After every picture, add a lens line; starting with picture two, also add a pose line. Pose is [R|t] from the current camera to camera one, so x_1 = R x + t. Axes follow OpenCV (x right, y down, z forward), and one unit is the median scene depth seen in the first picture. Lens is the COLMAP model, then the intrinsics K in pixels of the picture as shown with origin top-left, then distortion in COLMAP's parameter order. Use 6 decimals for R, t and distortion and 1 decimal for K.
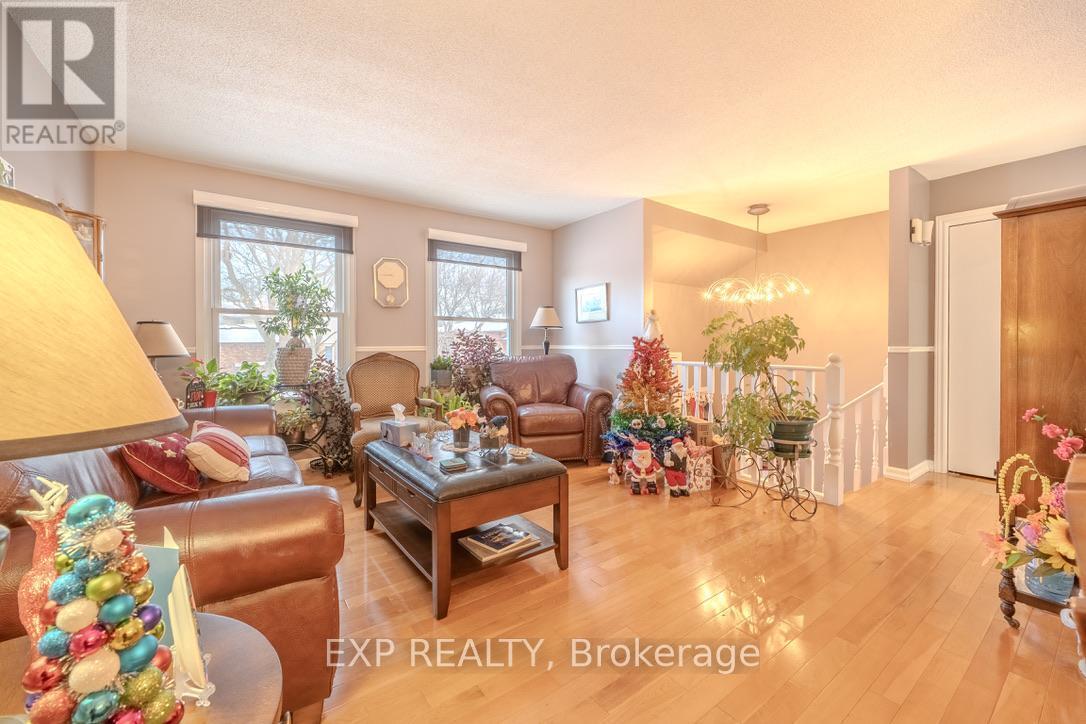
lens RADIAL K [[441.9, 0, 543.0], [0, 441.9, 362.0], [0, 0, 1]] dist [-0.031832, -0.000099]
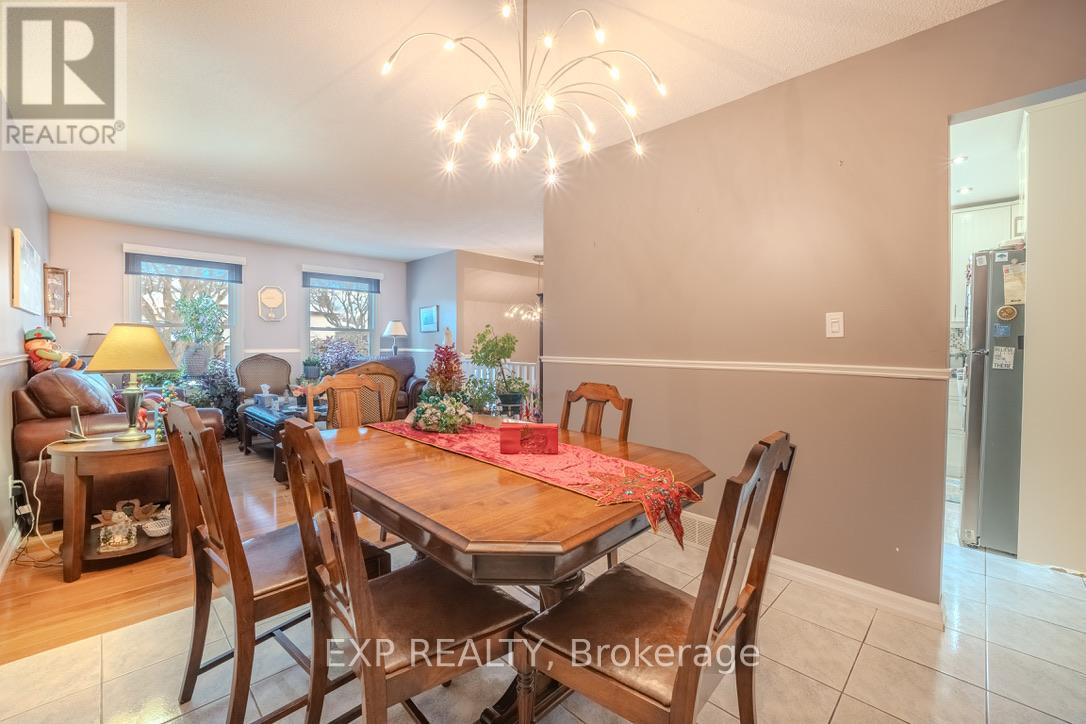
lens RADIAL K [[441.9, 0, 543.0], [0, 441.9, 362.0], [0, 0, 1]] dist [-0.031832, -0.000099]
pose [[0.986513, 0.001577, 0.163677, 0.313108], [-0.001307, 0.999998, -0.001755, 0.007478], [-0.163679, 0.001517, 0.986512, -0.575589]]
